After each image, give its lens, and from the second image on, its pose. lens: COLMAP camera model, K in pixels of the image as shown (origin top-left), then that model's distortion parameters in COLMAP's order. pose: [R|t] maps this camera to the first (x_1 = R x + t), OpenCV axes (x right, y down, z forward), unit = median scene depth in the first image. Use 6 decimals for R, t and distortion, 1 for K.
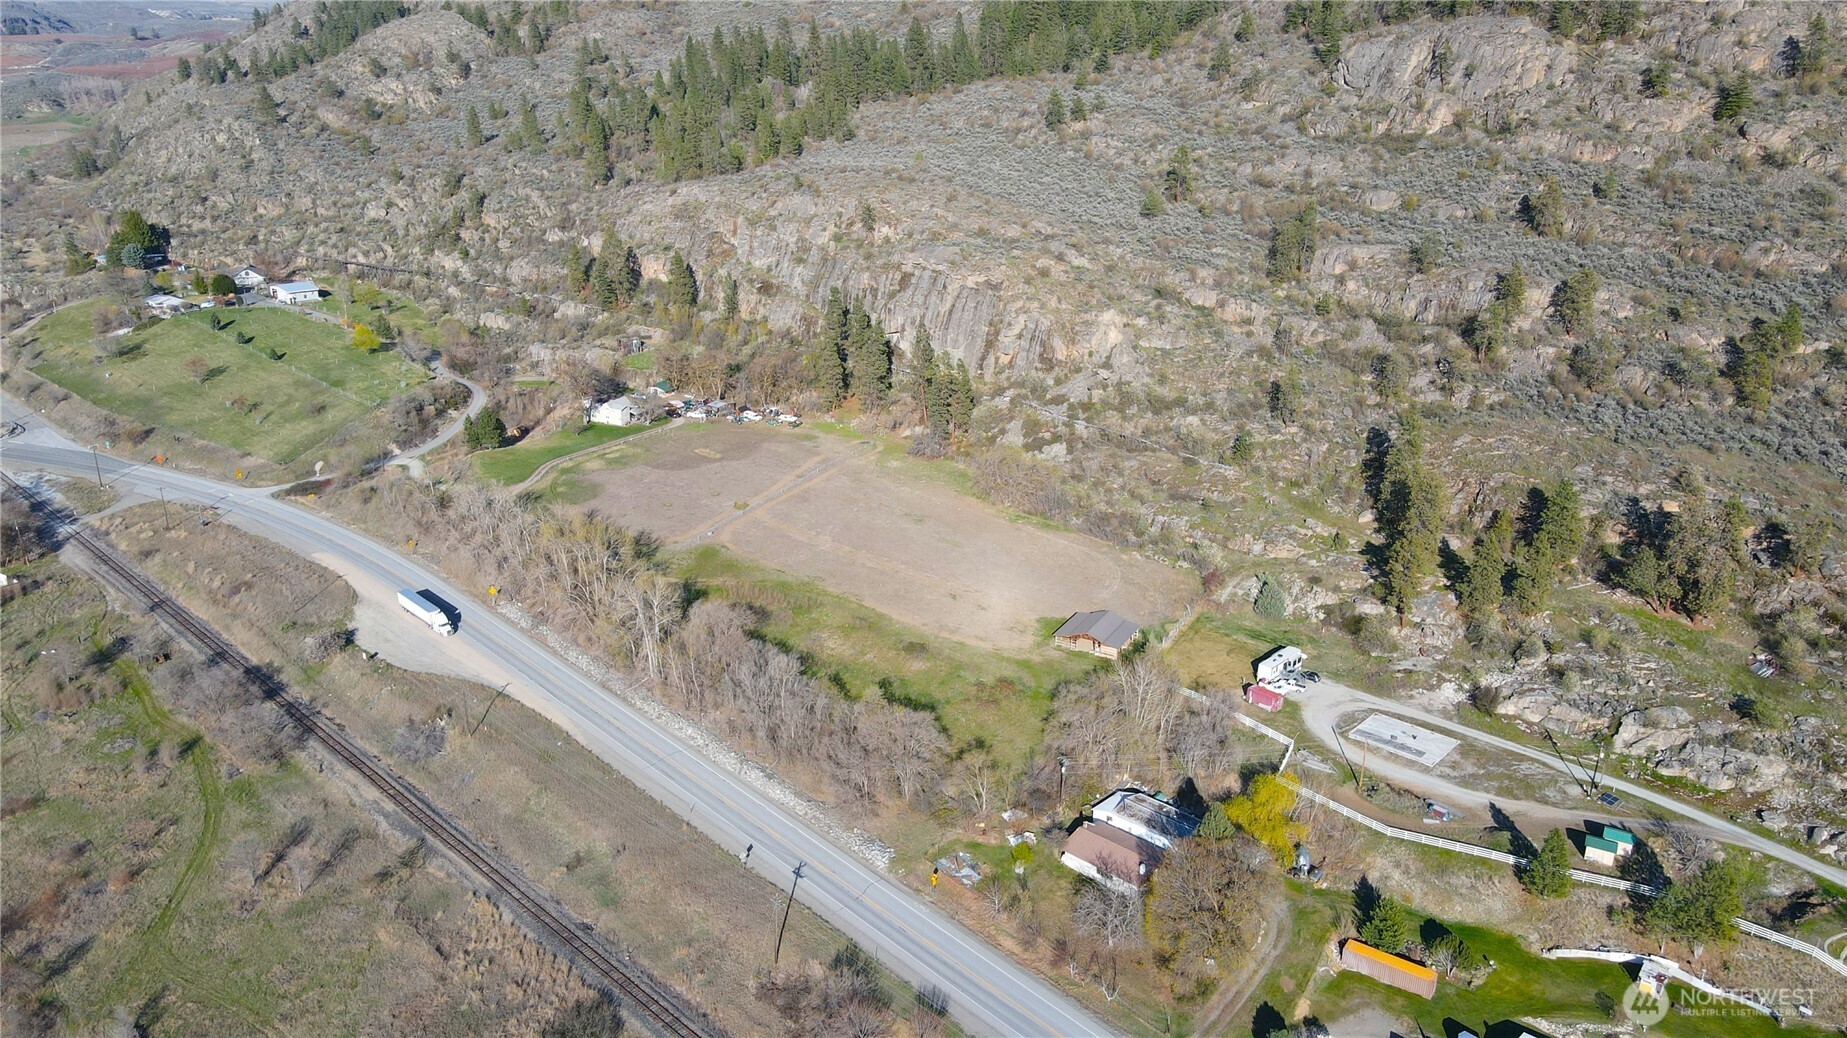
lens RADIAL K [[1366.3, 0, 921.2], [0, 1366.3, 514.7], [0, 0, 1]] dist [0.001923, 0.028907]
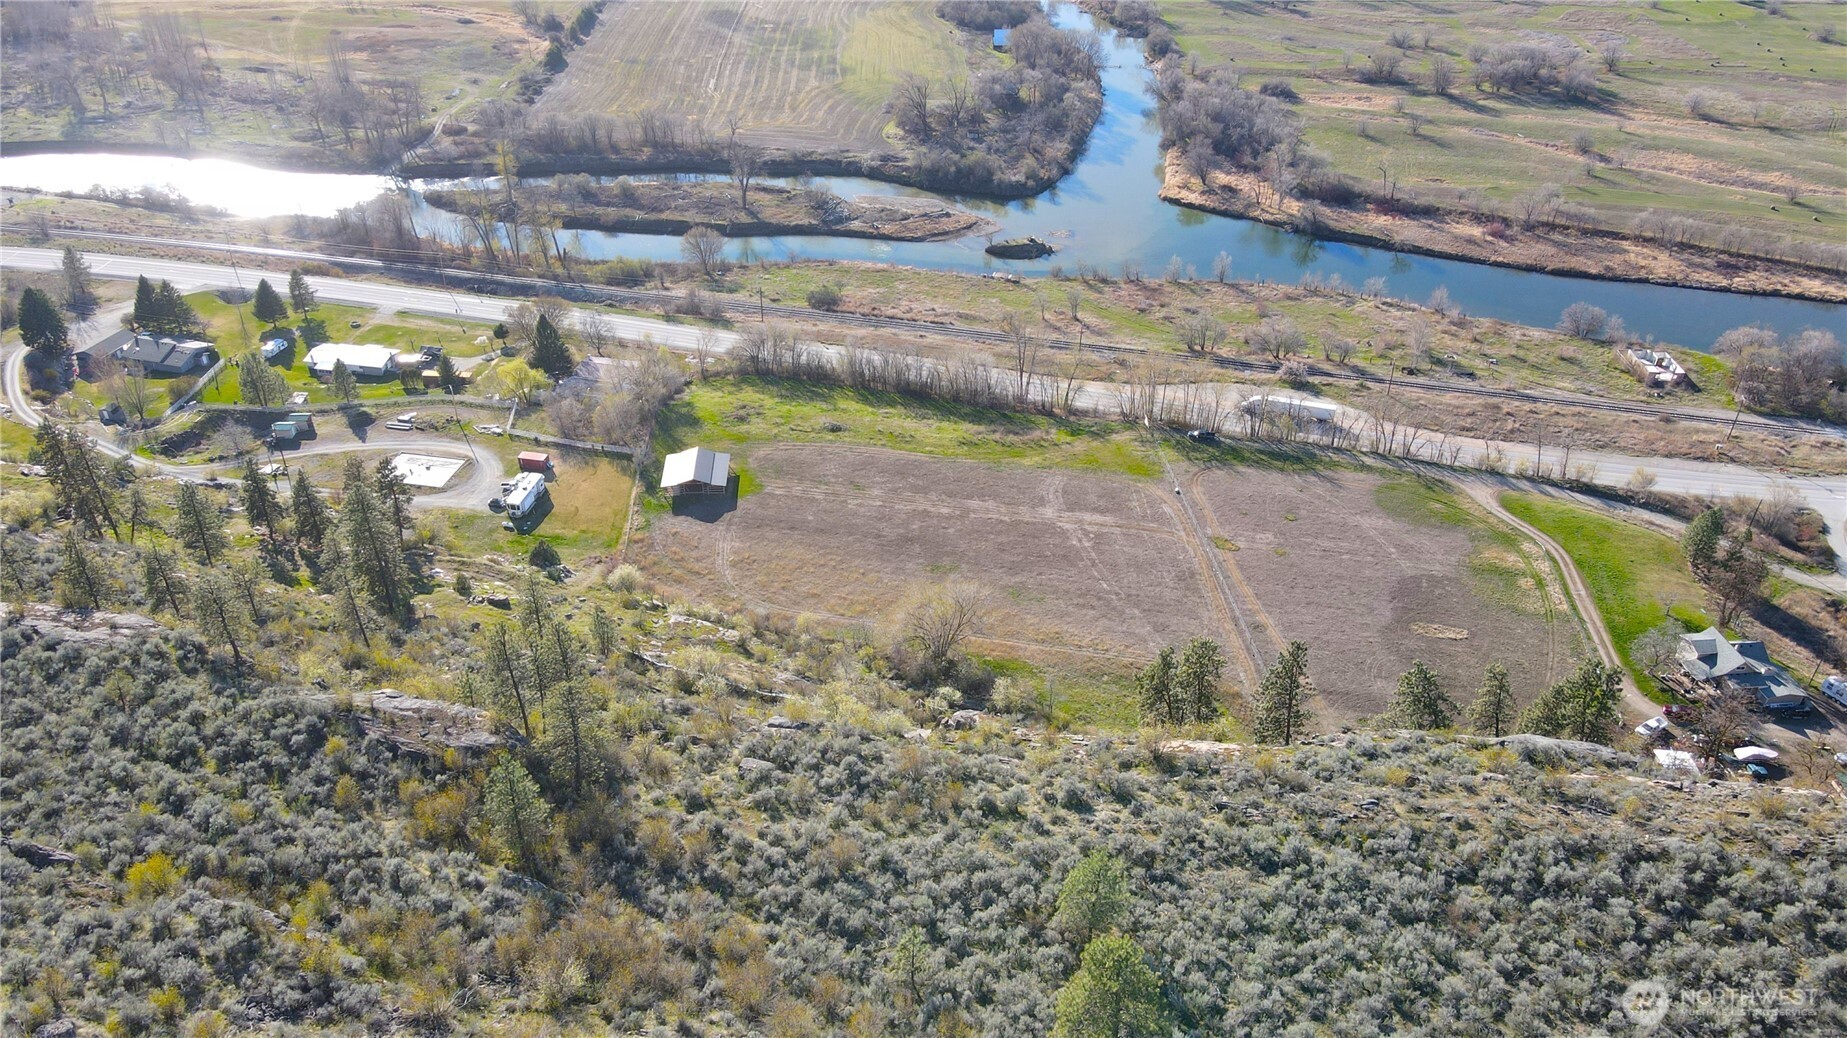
lens RADIAL K [[1366.3, 0, 915.6], [0, 1366.3, 512.1], [0, 0, 1]] dist [0.001923, 0.028907]
pose [[-0.850726, 0.282246, -0.443399, 0.324979], [-0.189893, 0.621568, 0.759996, -0.526620], [0.490108, 0.730746, -0.475188, 1.172880]]
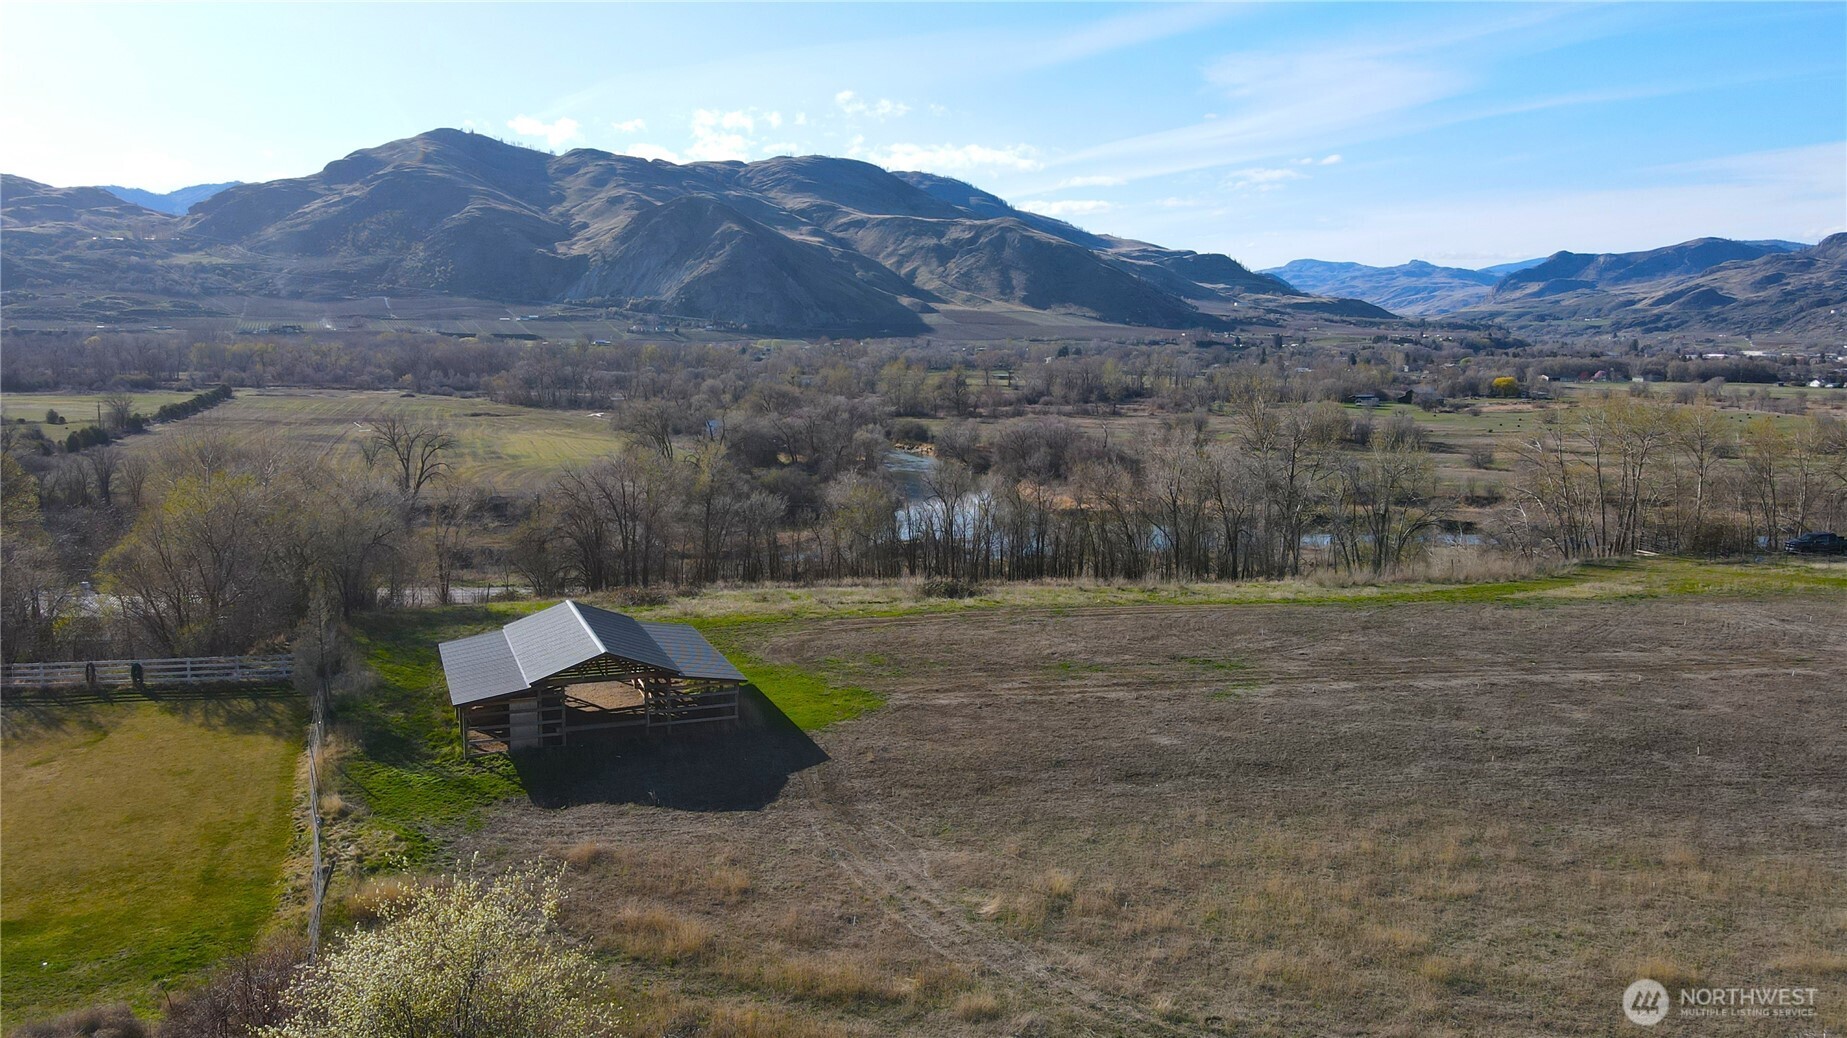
lens RADIAL K [[1366.3, 0, 911.4], [0, 1366.3, 525.0], [0, 0, 1]] dist [0.001923, 0.028907]
pose [[-0.635875, 0.106558, -0.764401, 0.194586], [-0.269506, 0.897419, 0.349292, -0.032068], [0.723208, 0.428116, -0.541928, 0.856958]]
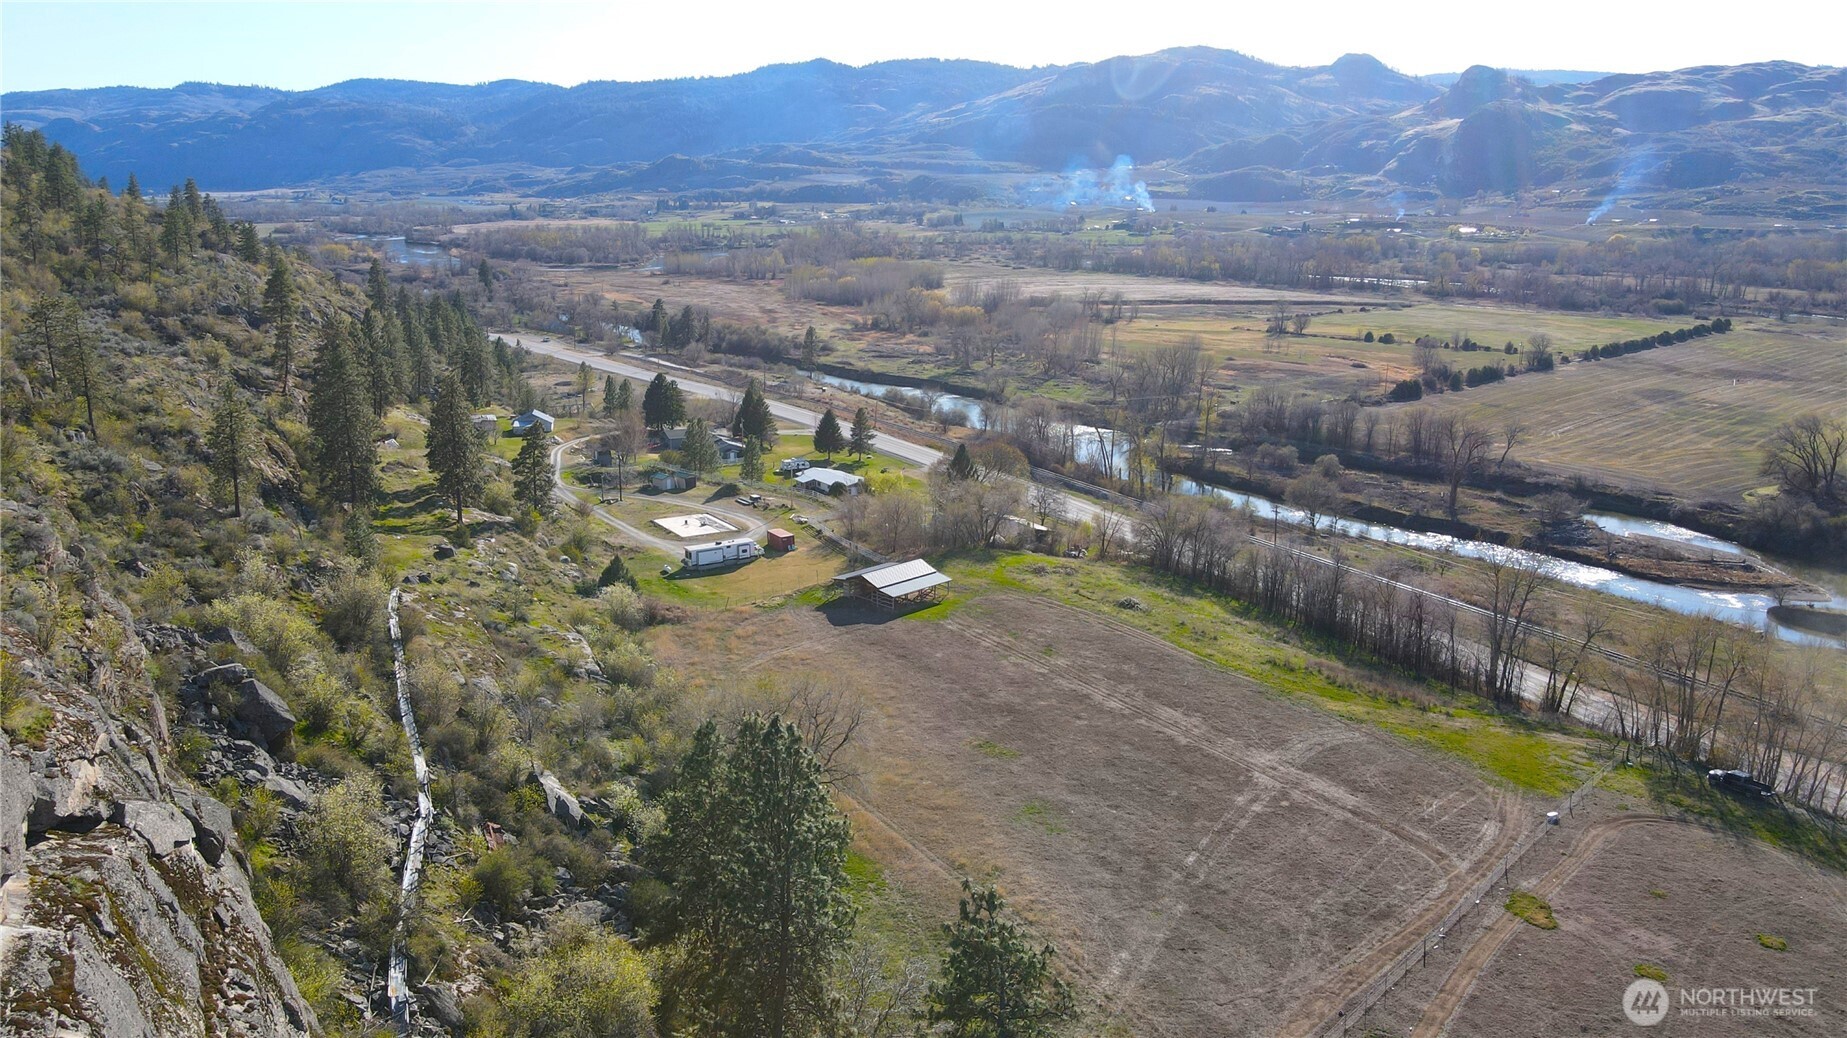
lens RADIAL K [[1366.3, 0, 921.5], [0, 1366.3, 513.0], [0, 0, 1]] dist [0.001923, 0.028907]
pose [[-0.966792, -0.067394, 0.246518, -0.059453], [0.079983, 0.836354, 0.542324, -0.260766], [-0.242726, 0.544032, -0.803190, 1.159755]]
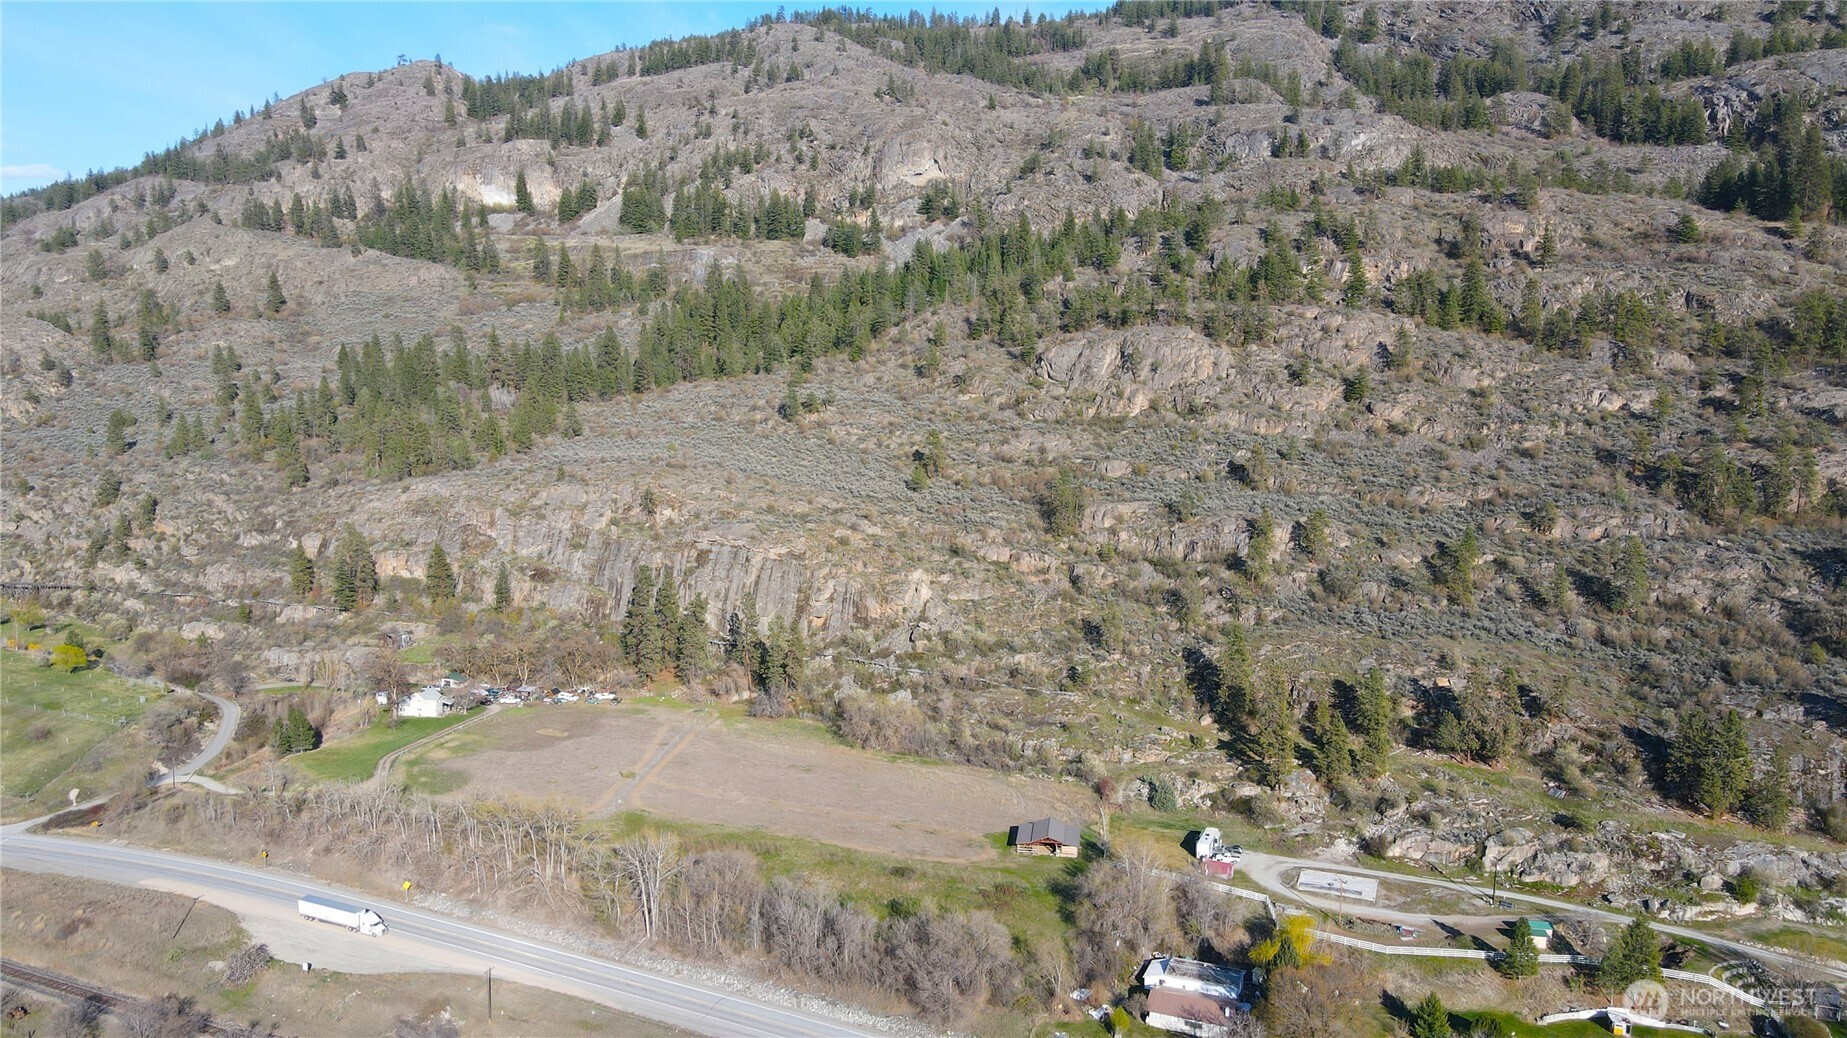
lens RADIAL K [[1366.3, 0, 922.2], [0, 1366.3, 518.2], [0, 0, 1]] dist [0.001923, 0.028907]
pose [[0.935791, -0.038696, 0.350425, -0.250670], [0.114639, 0.973341, -0.198656, 0.031083], [-0.333396, 0.226073, 0.915280, -0.026031]]
